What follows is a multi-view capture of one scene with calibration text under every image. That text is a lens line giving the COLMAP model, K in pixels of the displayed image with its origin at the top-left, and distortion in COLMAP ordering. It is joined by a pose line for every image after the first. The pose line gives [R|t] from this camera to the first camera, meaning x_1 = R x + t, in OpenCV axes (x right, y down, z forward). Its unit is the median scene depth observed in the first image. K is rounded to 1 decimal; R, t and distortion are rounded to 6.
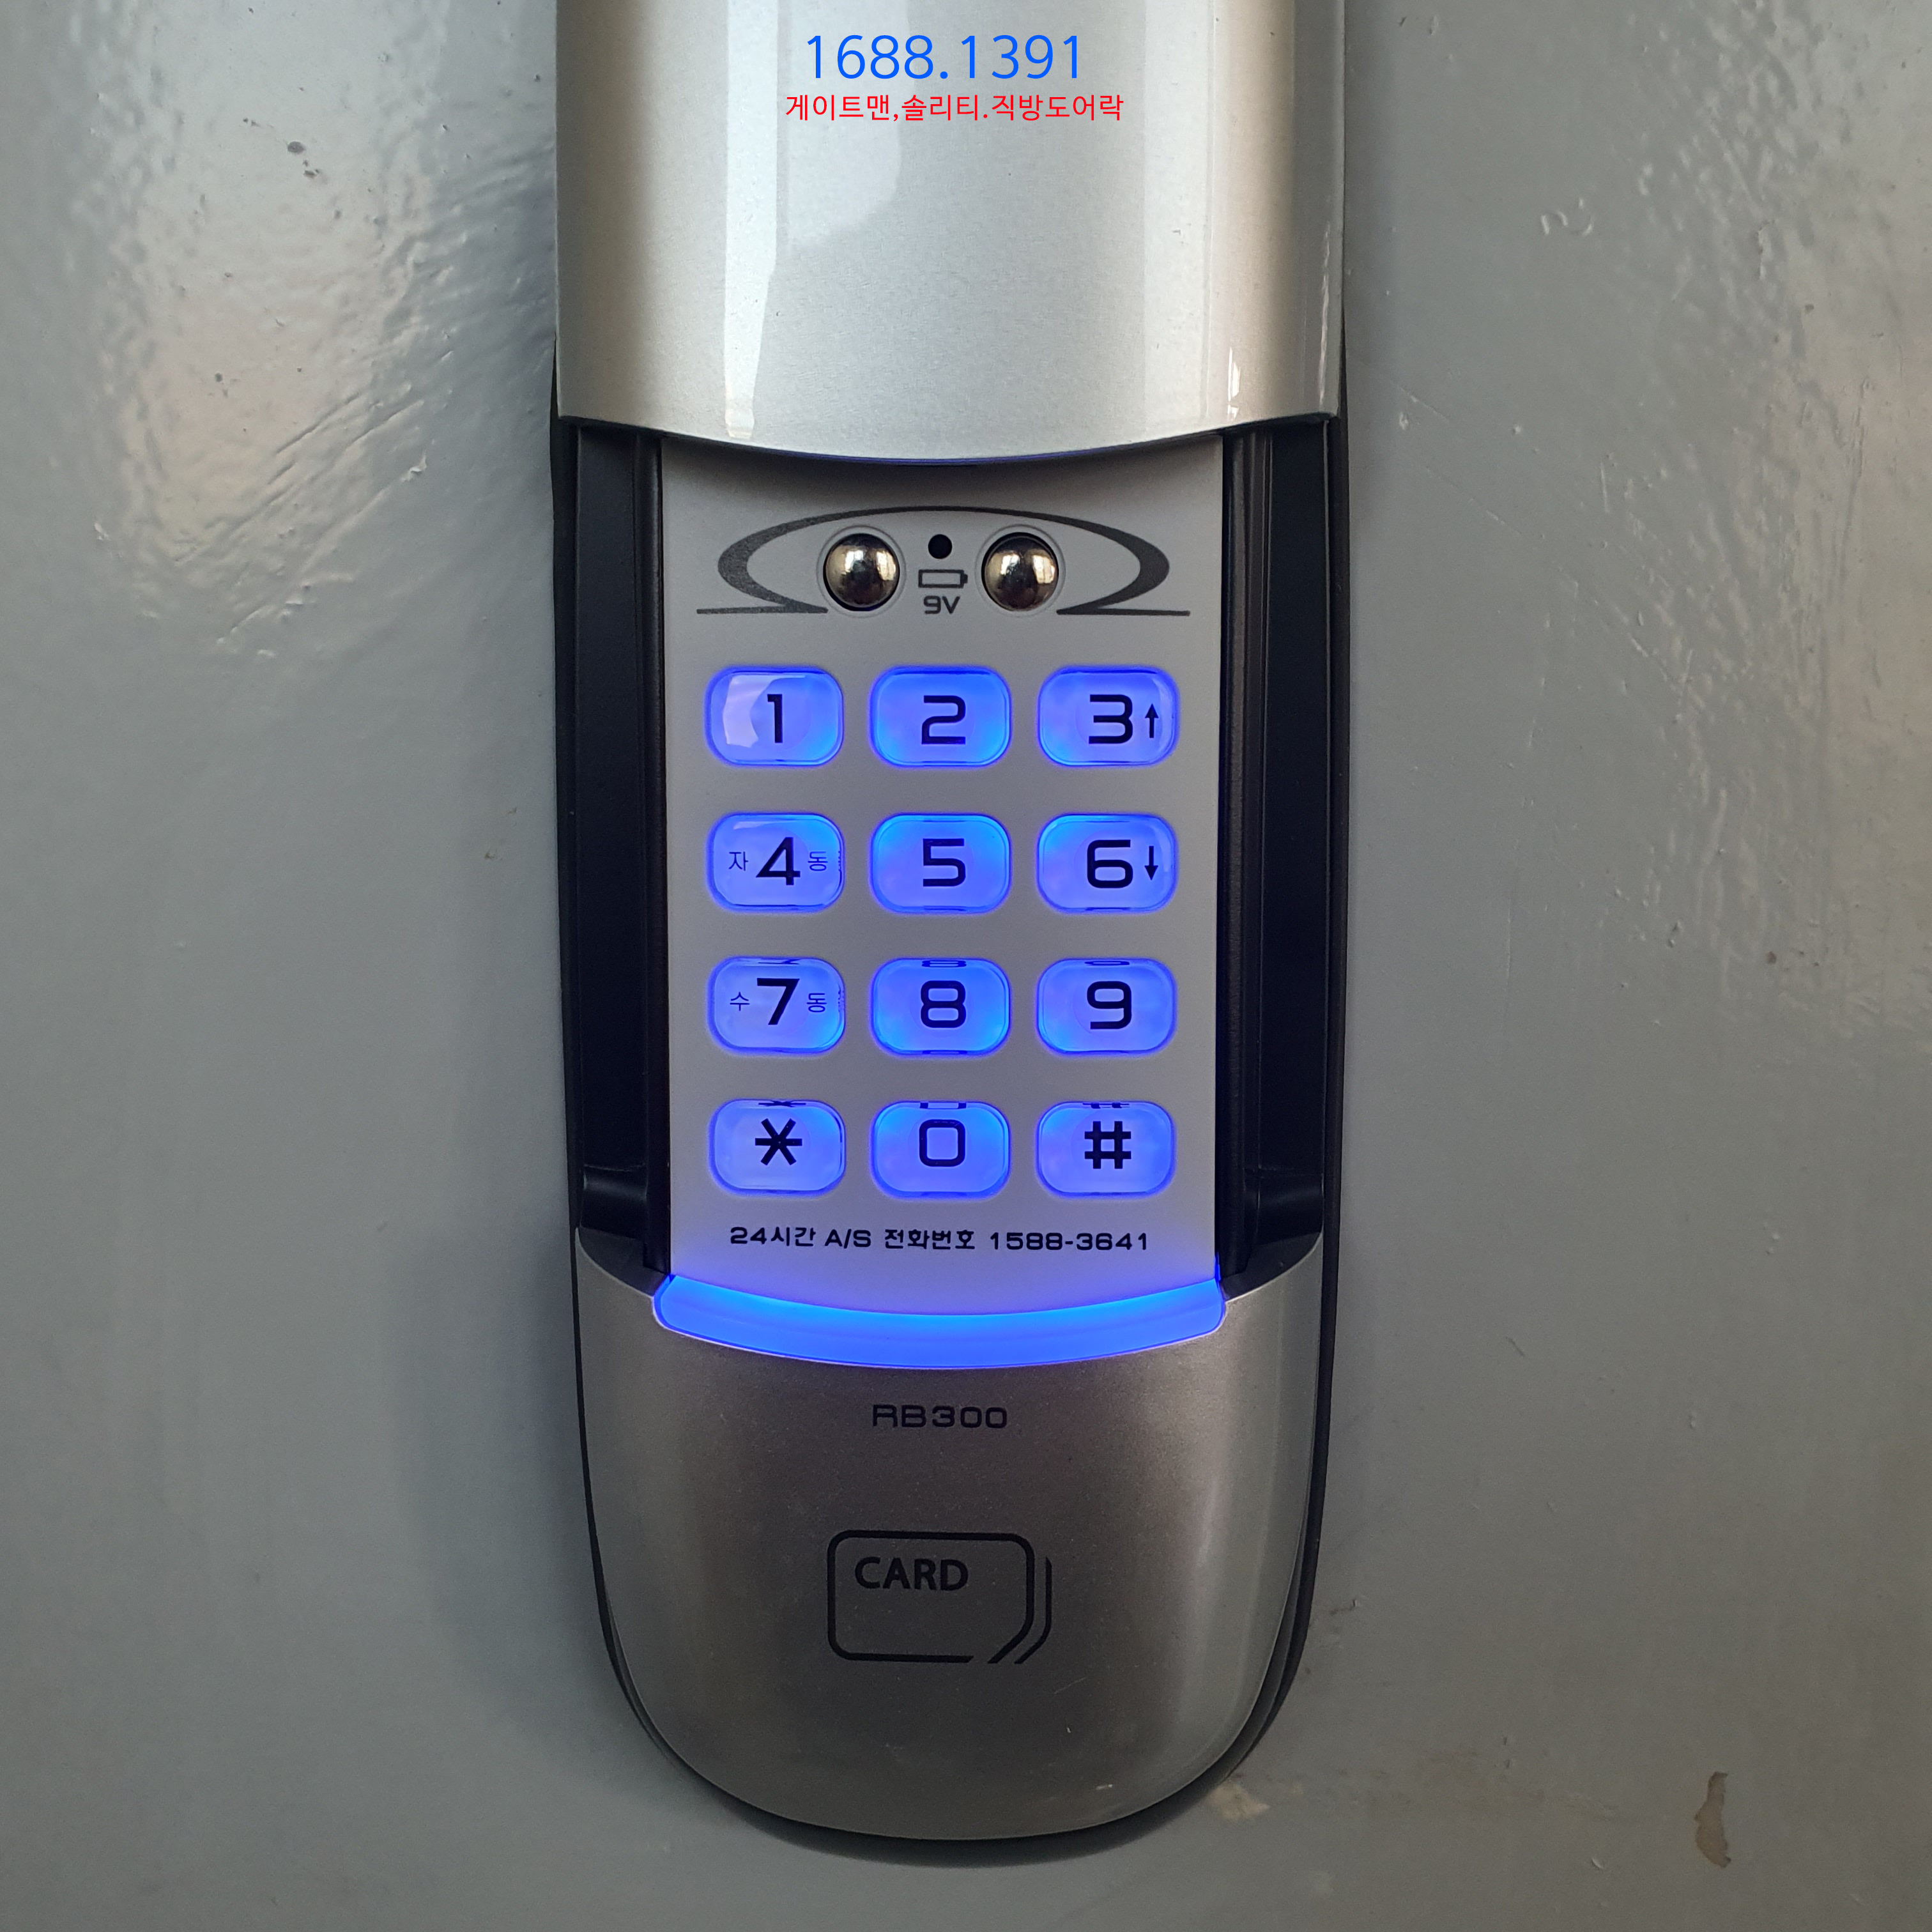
lens RADIAL K [[1856.8, 0, 959.2], [0, 1856.8, 997.4], [0, 0, 1]] dist [0.192967, -0.409399]
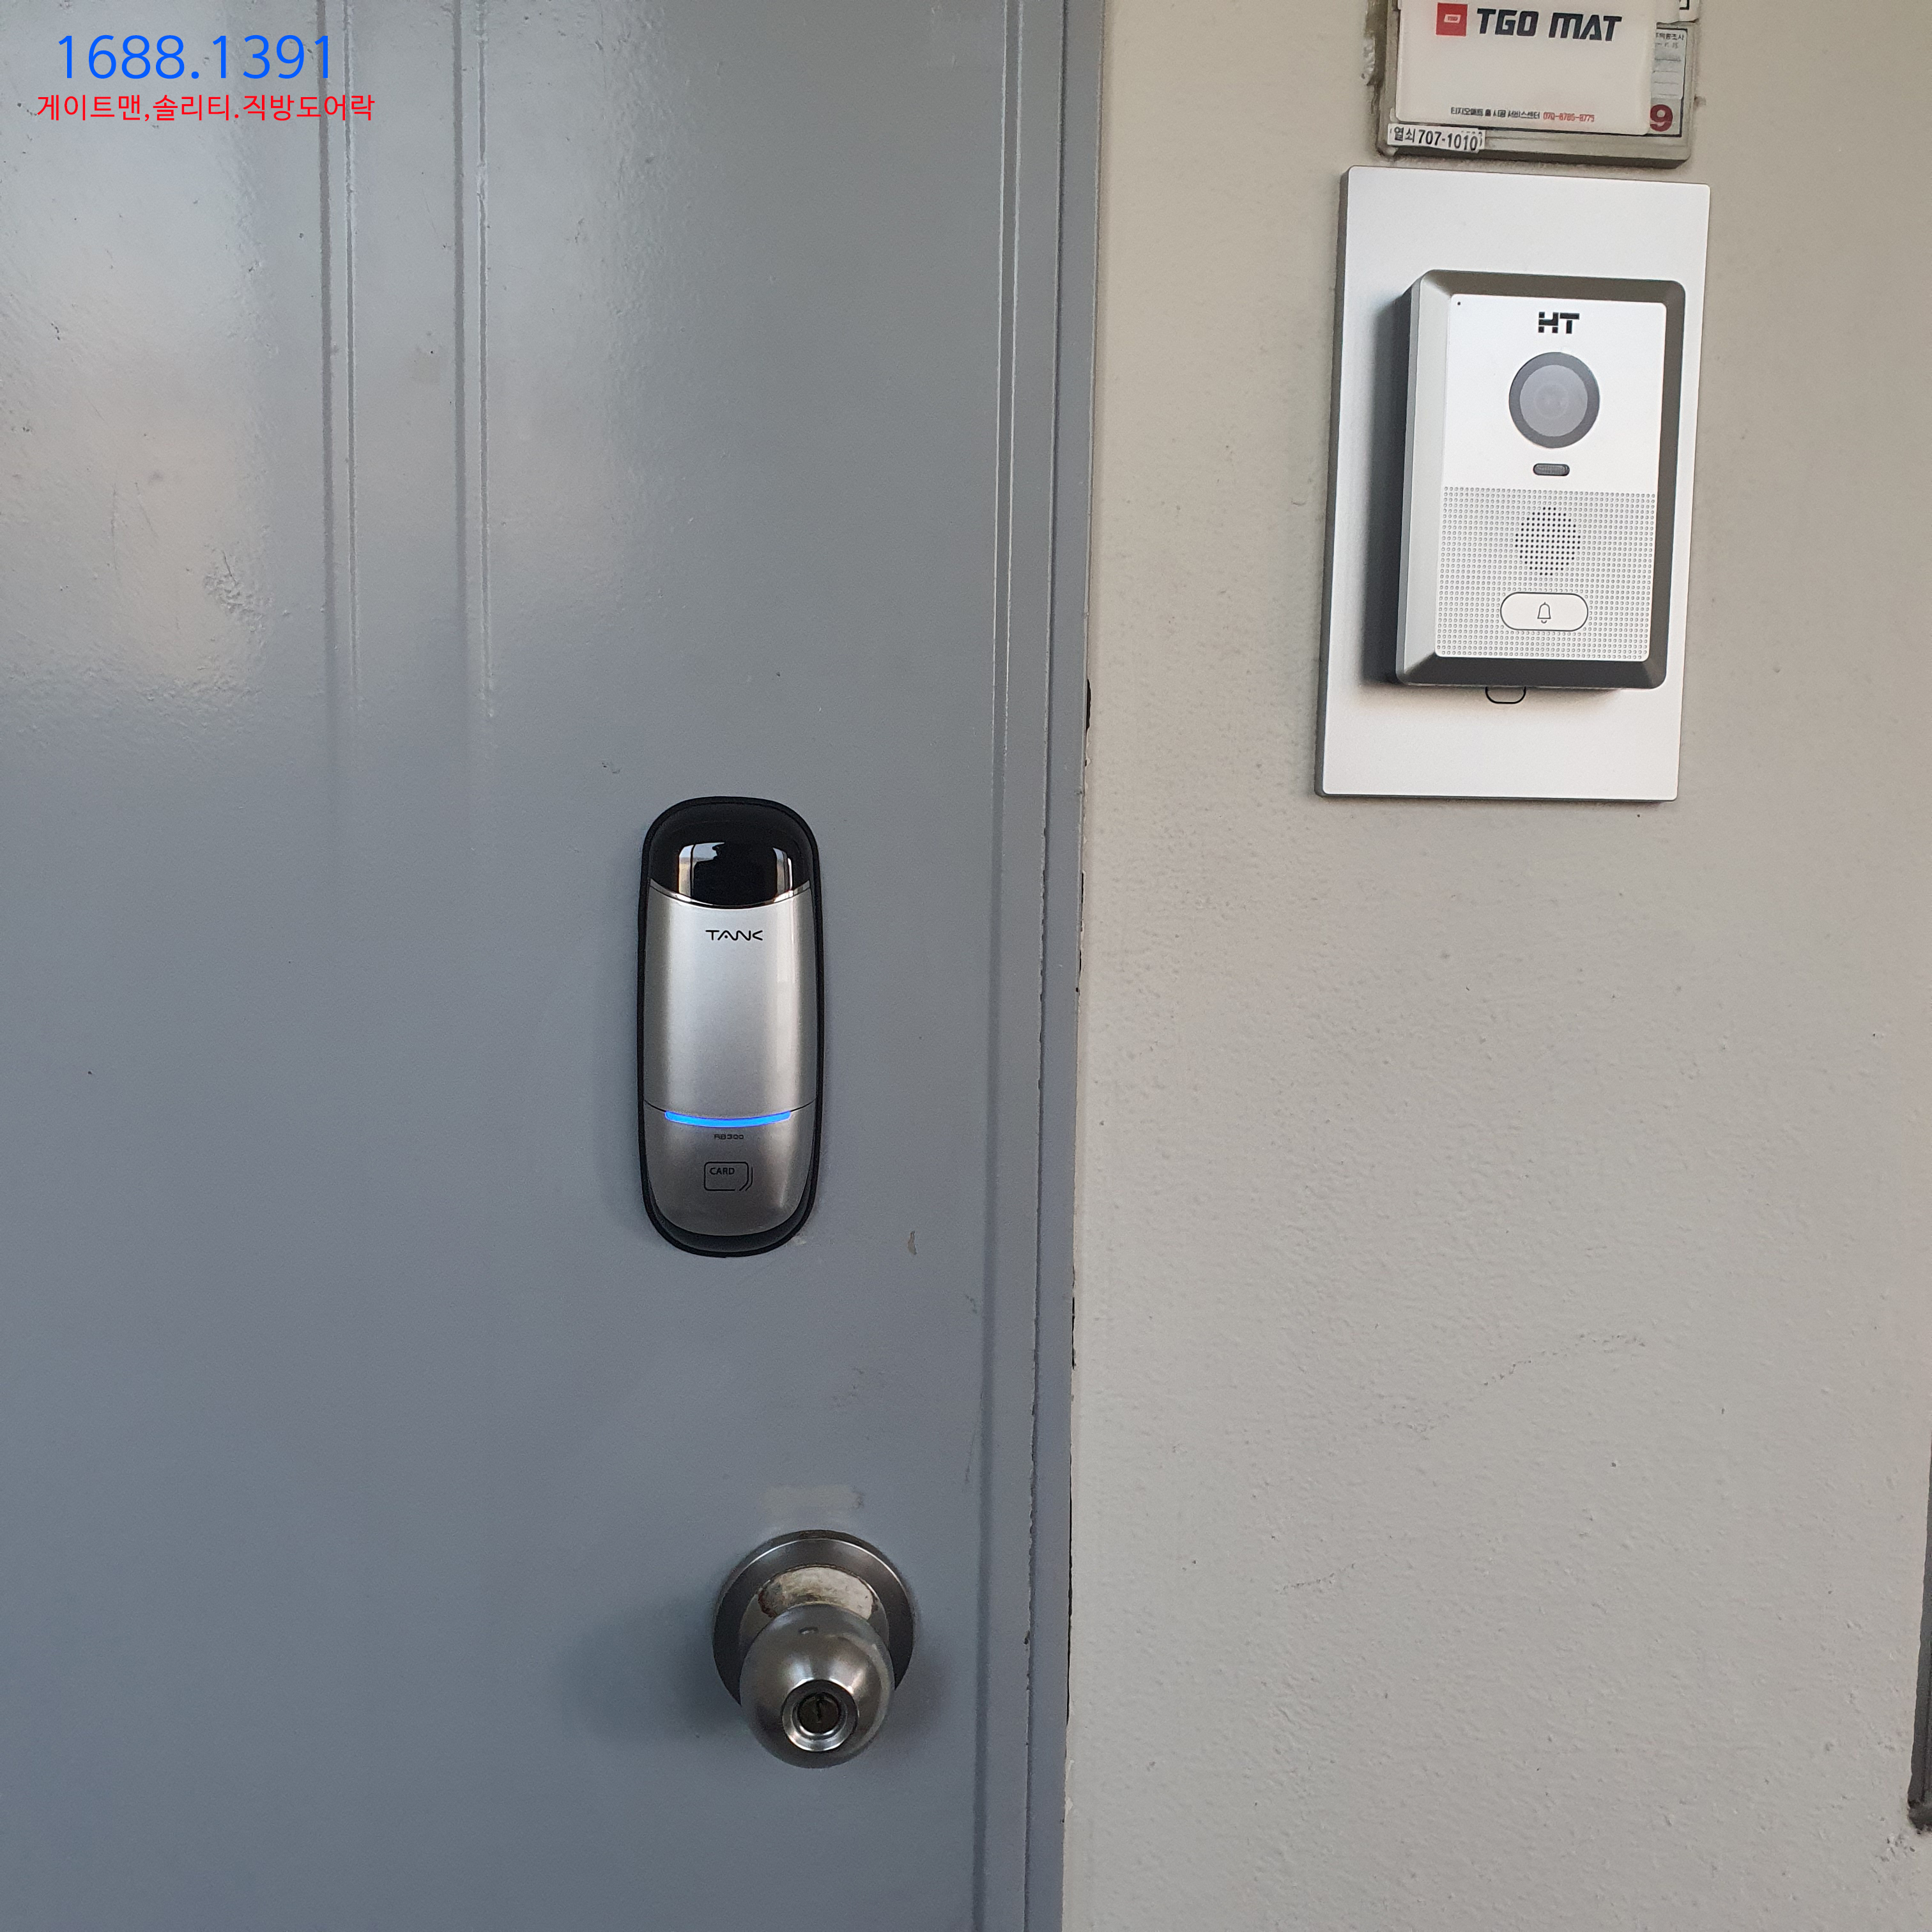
lens RADIAL K [[1856.8, 0, 959.2], [0, 1856.8, 997.4], [0, 0, 1]] dist [0.192967, -0.409399]
pose [[0.990465, 0.003825, 0.137714, -0.080086], [0.002843, 0.998834, -0.048189, 0.098739], [-0.137738, 0.048121, 0.989299, -3.576186]]
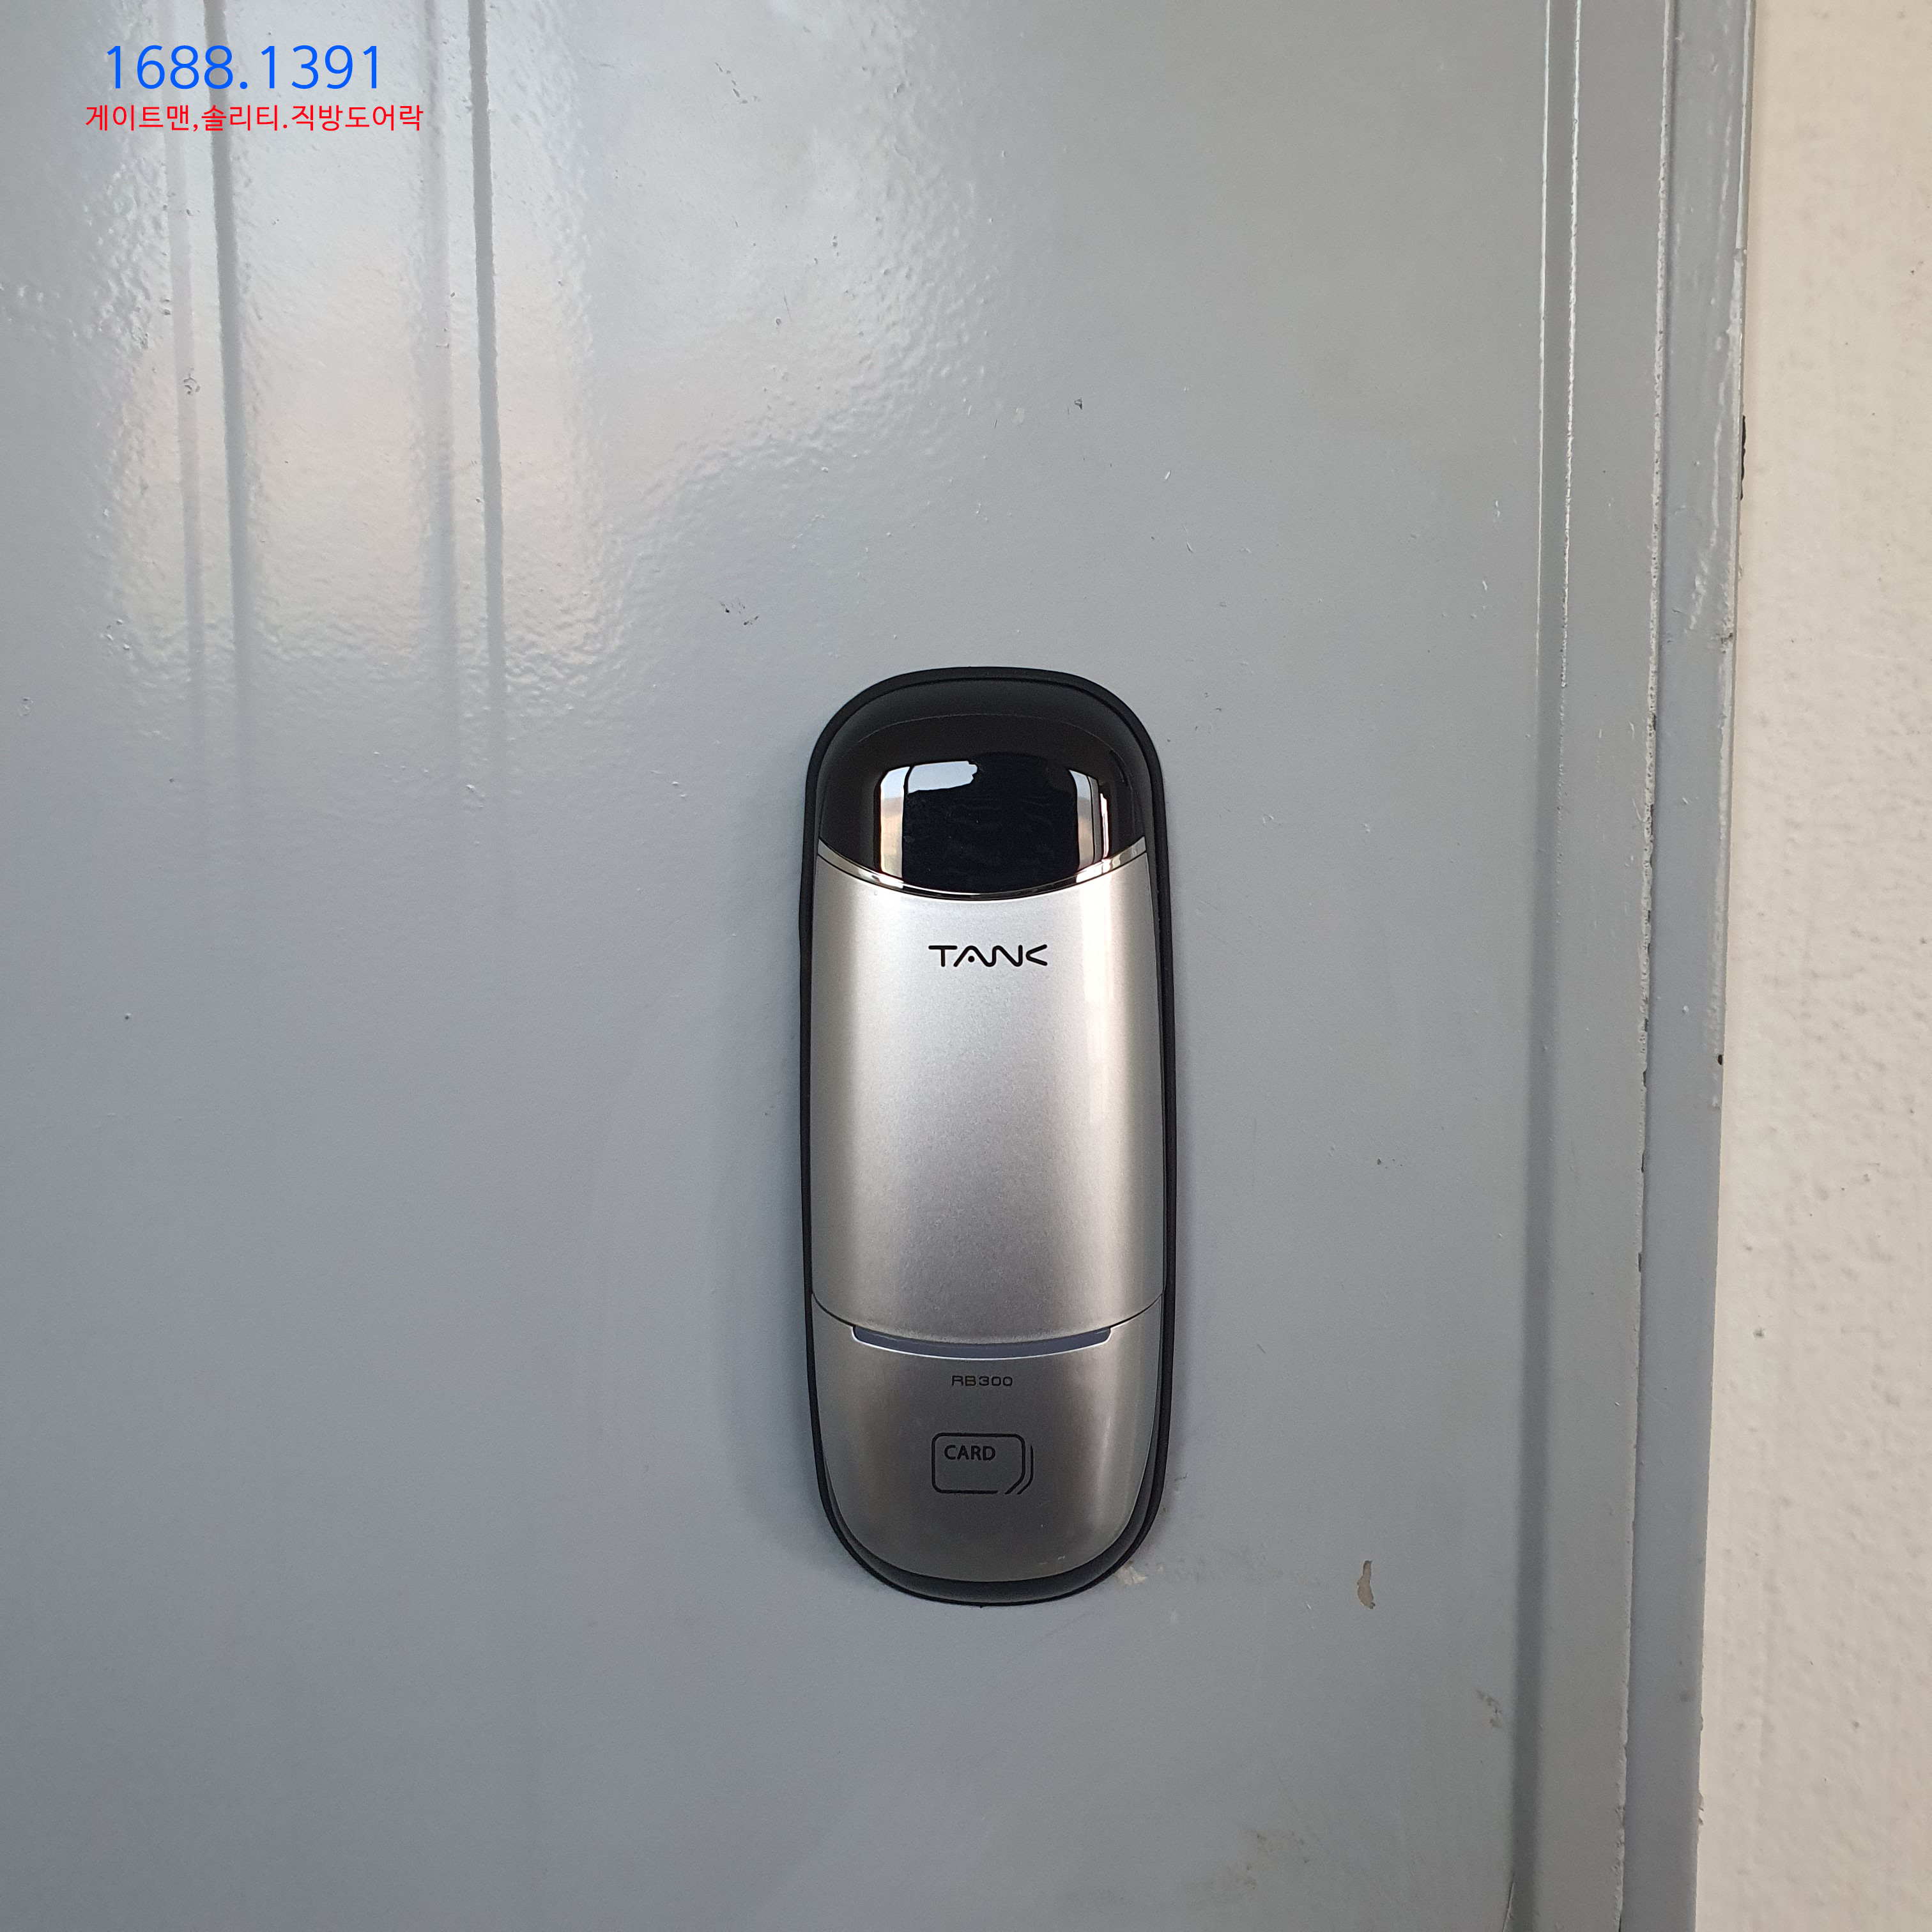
lens RADIAL K [[1718.9, 0, 994.9], [0, 1718.9, 963.5], [0, 0, 1]] dist [0.003418, -0.015422]
pose [[0.999935, -0.004392, -0.010502, 0.026991], [0.003855, 0.998711, -0.050614, -0.160072], [0.010711, 0.050570, 0.998663, -1.015123]]
